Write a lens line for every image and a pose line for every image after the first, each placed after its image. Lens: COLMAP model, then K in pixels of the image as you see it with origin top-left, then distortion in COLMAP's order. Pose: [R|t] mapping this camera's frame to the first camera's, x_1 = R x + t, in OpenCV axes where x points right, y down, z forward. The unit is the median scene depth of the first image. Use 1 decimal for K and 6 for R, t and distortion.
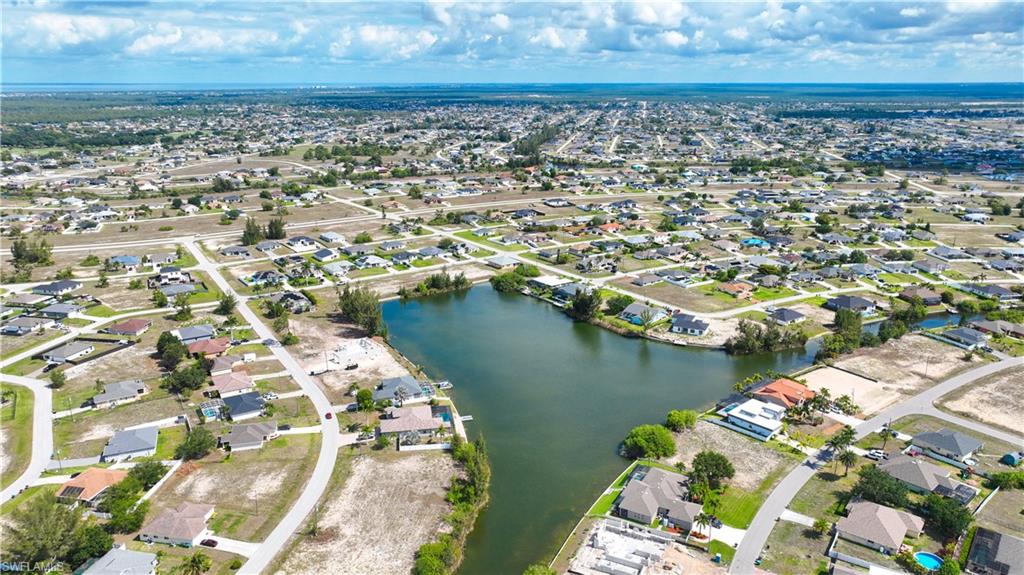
lens RADIAL K [[720.2, 0, 514.5], [0, 720.2, 290.4], [0, 0, 1]] dist [-0.001461, 0.020218]
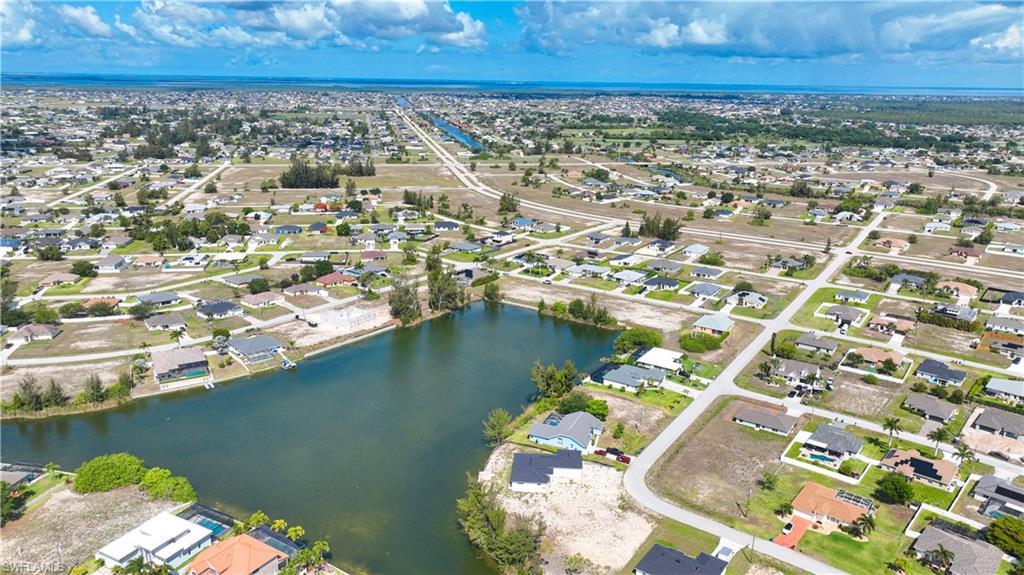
lens RADIAL K [[715.6, 0, 514.5], [0, 715.6, 306.8], [0, 0, 1]] dist [-0.004019, 0.022063]
pose [[0.350262, 0.292925, -0.889670, 0.393300], [-0.278551, 0.939442, 0.199647, -0.103513], [0.894274, 0.177889, 0.410645, 0.390265]]
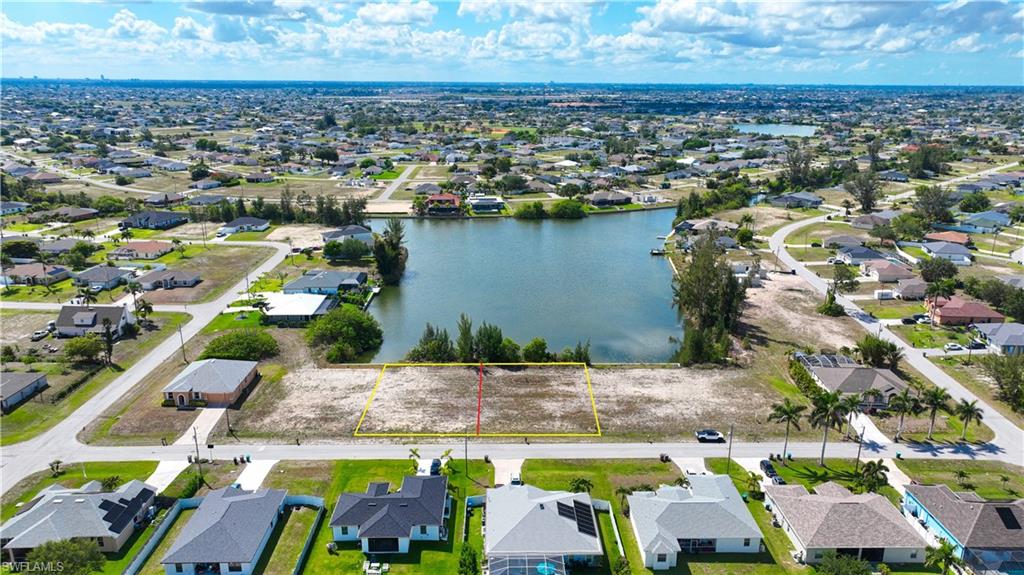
lens RADIAL K [[720.2, 0, 514.5], [0, 720.2, 290.4], [0, 0, 1]] dist [-0.001461, 0.020218]
pose [[-0.821385, -0.164856, 0.546030, -0.223770], [0.154820, 0.856938, 0.491618, -0.158982], [-0.548960, 0.488344, -0.678353, 0.827144]]
